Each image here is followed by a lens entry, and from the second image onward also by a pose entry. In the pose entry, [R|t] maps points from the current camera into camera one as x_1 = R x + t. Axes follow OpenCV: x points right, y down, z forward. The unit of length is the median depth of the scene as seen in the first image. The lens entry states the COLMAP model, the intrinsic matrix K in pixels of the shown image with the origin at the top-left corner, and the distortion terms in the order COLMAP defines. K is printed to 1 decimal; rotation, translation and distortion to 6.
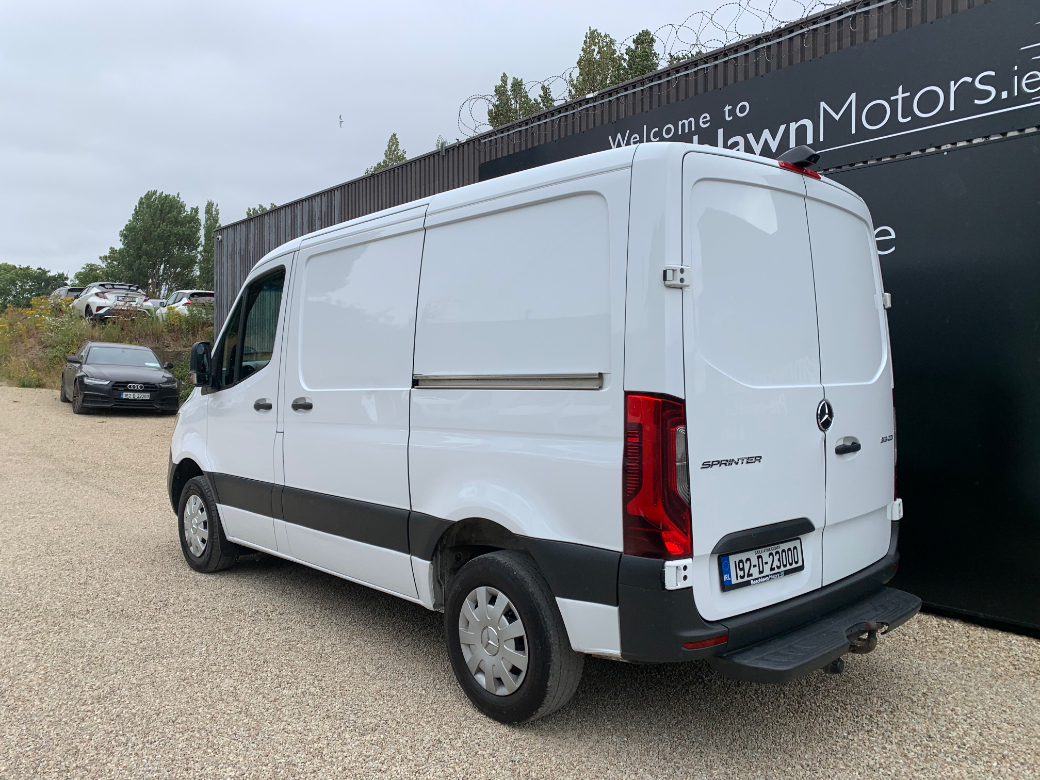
lens RADIAL K [[799.7, 0, 519.5], [0, 799.7, 369.3], [0, 0, 1]] dist [0.033070, -0.037467]
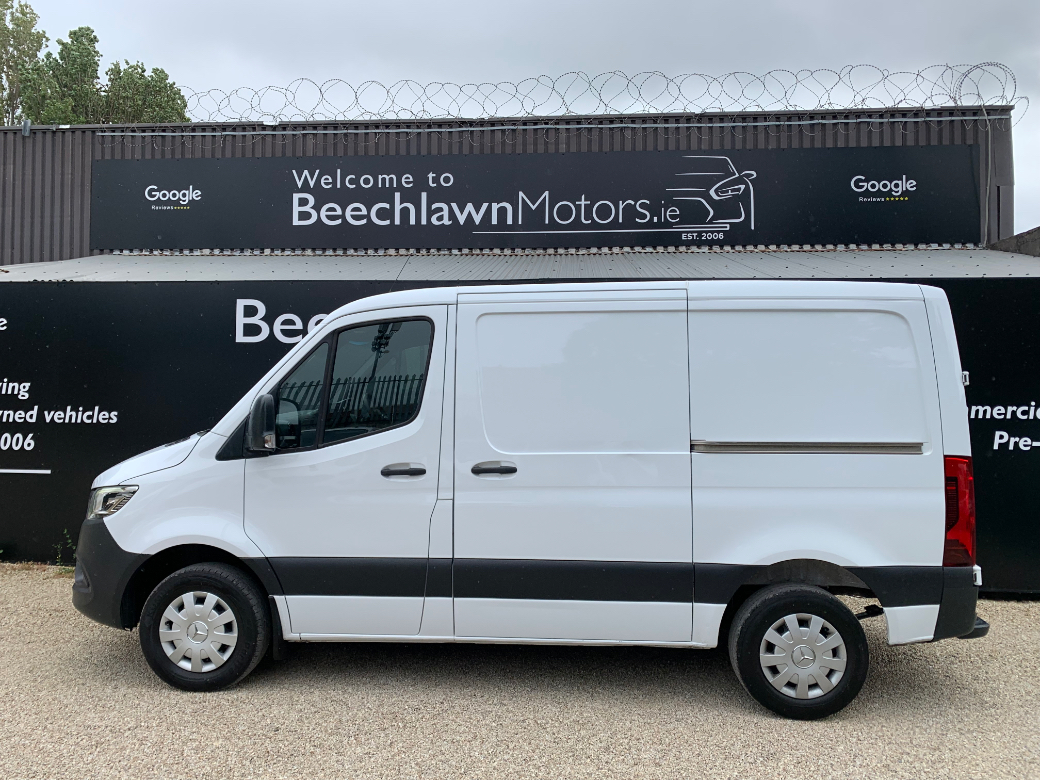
lens RADIAL K [[799.7, 0, 519.5], [0, 799.7, 369.3], [0, 0, 1]] dist [0.033070, -0.037467]
pose [[0.723460, 0.040750, 0.689163, -0.477595], [-0.015956, 0.998977, -0.042320, -0.018075], [-0.690182, 0.019621, 0.723370, 0.153394]]
